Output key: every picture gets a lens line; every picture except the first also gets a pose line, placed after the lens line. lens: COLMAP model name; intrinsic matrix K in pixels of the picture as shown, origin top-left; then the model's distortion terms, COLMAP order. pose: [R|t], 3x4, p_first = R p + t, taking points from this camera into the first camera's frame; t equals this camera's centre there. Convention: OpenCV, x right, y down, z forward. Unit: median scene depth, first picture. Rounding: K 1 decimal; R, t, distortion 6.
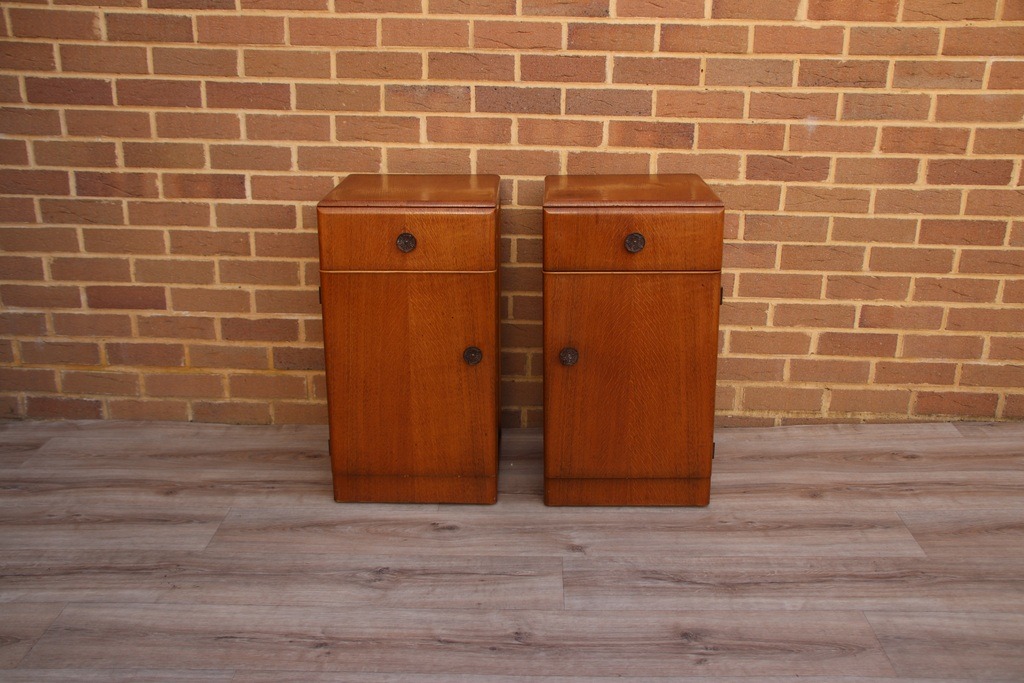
lens RADIAL K [[1038.8, 0, 512.6], [0, 1038.8, 357.9], [0, 0, 1]] dist [-0.086169, 0.254182]
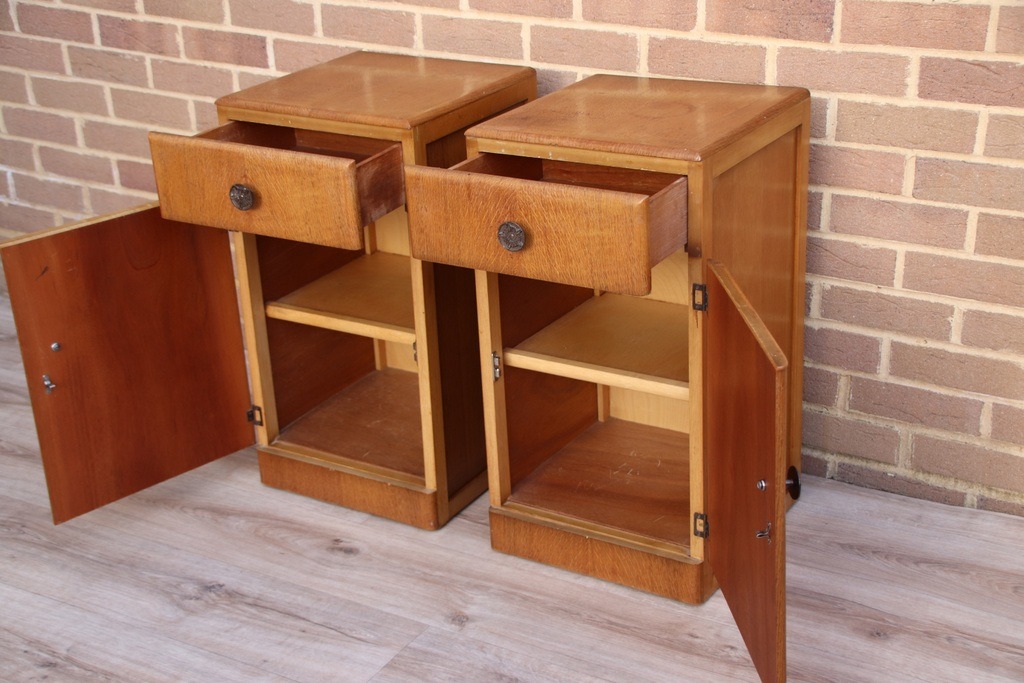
lens RADIAL K [[1516.7, 0, 505.8], [0, 1516.7, 366.6], [0, 0, 1]] dist [0.148410, 0.432167]
pose [[0.864111, 0.166894, -0.474826, 0.474201], [-0.118873, 0.984406, 0.129673, -0.108002], [0.489063, -0.055608, 0.870474, 0.094785]]
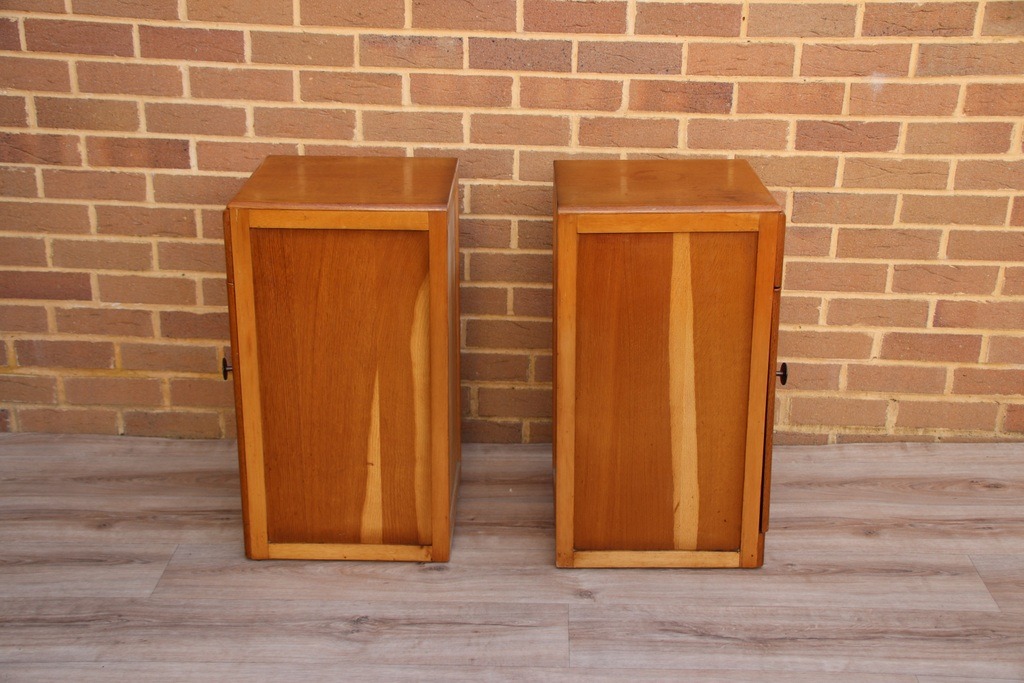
lens RADIAL K [[1408.5, 0, 511.6], [0, 1408.5, 362.0], [0, 0, 1]] dist [0.055082, 0.601521]
pose [[0.999987, 0.004866, -0.001492, 0.001109], [-0.004802, 0.999191, 0.039926, -0.047484], [0.001685, -0.039919, 0.999202, -0.142467]]
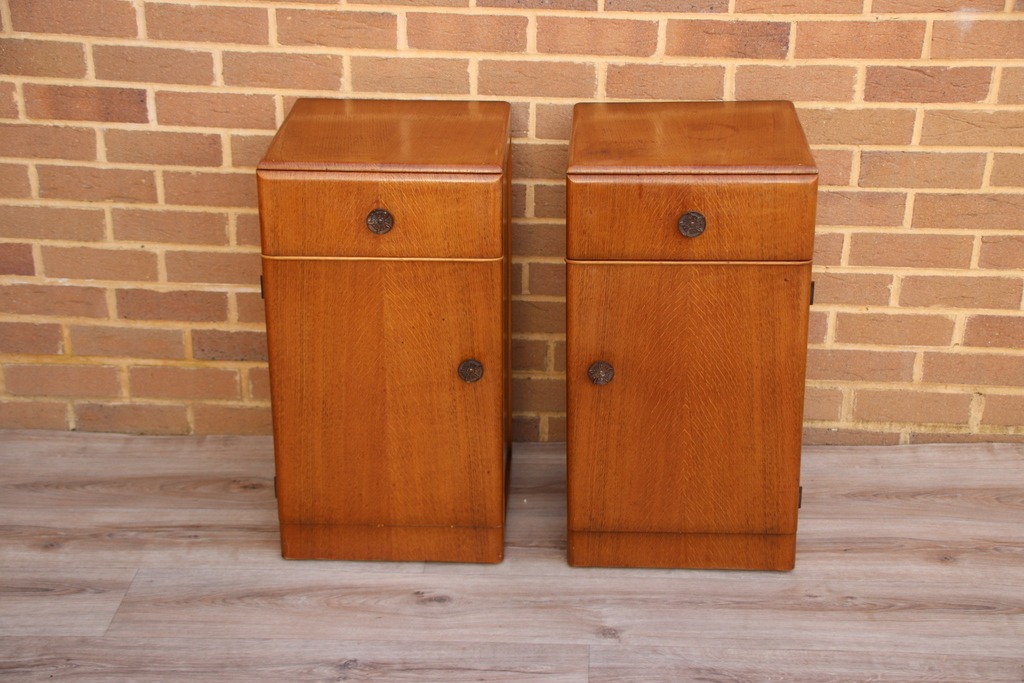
lens RADIAL K [[1651.3, 0, 513.7], [0, 1651.3, 360.6], [0, 0, 1]] dist [0.158038, 0.829131]
pose [[0.999802, 0.006873, -0.018664, 0.012201], [-0.005148, 0.995842, 0.090954, -0.100891], [0.019212, -0.090840, 0.995680, -0.145500]]
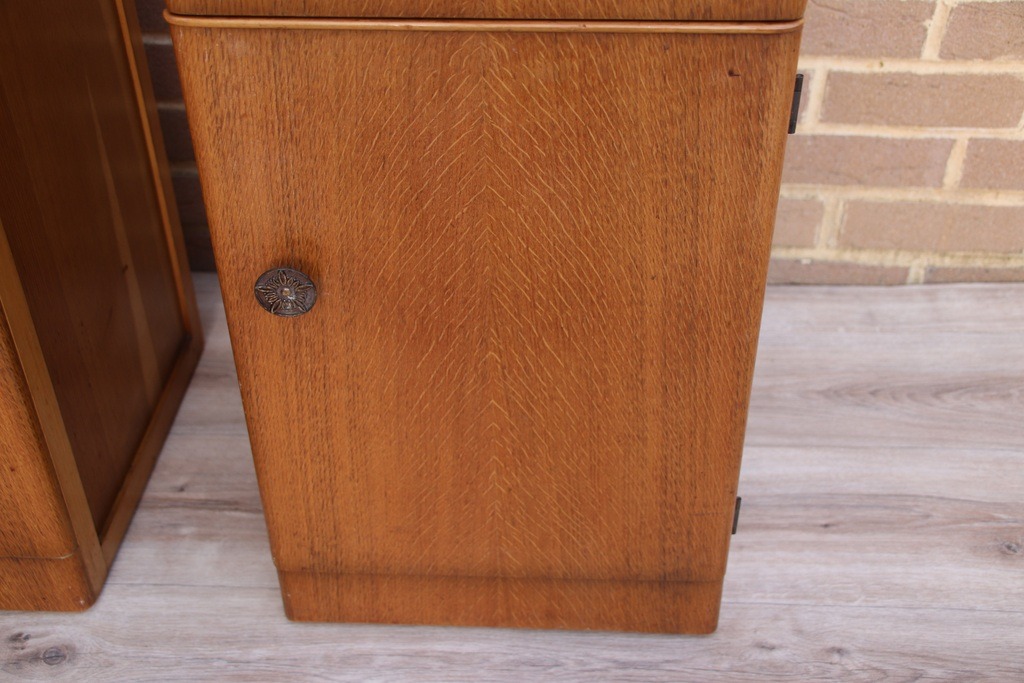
lens RADIAL K [[1212.9, 0, 510.8], [0, 1212.9, 350.3], [0, 0, 1]] dist [-0.026527, 0.426861]
pose [[0.999675, 0.015737, -0.020054, 0.103383], [-0.008180, 0.943133, 0.332316, -0.084704], [0.024143, -0.332044, 0.942955, 0.540168]]
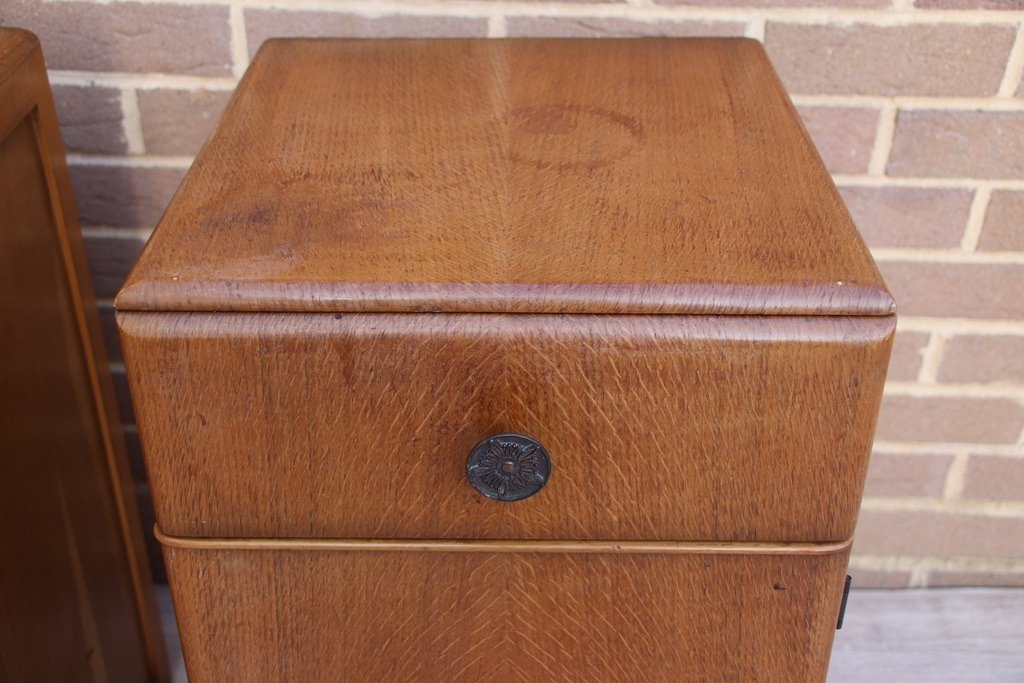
lens RADIAL K [[1206.6, 0, 511.4], [0, 1206.6, 357.3], [0, 0, 1]] dist [-0.022177, 0.400182]
pose [[0.999790, 0.000235, 0.020477, 0.086226], [-0.005360, 0.968080, 0.250586, -0.162494], [-0.019765, -0.250643, 0.967878, 0.591041]]
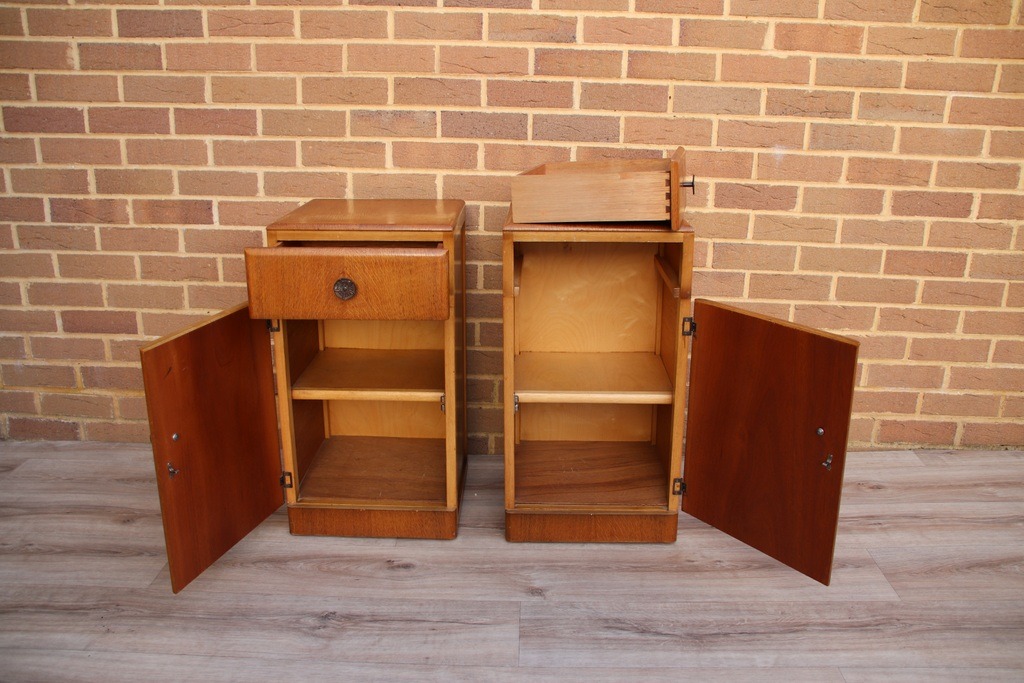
lens RADIAL K [[873.4, 0, 510.7], [0, 873.4, 353.0], [0, 0, 1]] dist [-0.151246, 0.144428]
pose [[0.999977, 0.006753, 0.000674, 0.030956], [-0.006740, 0.999835, -0.016872, -0.017748], [-0.000788, 0.016867, 0.999857, 0.175192]]
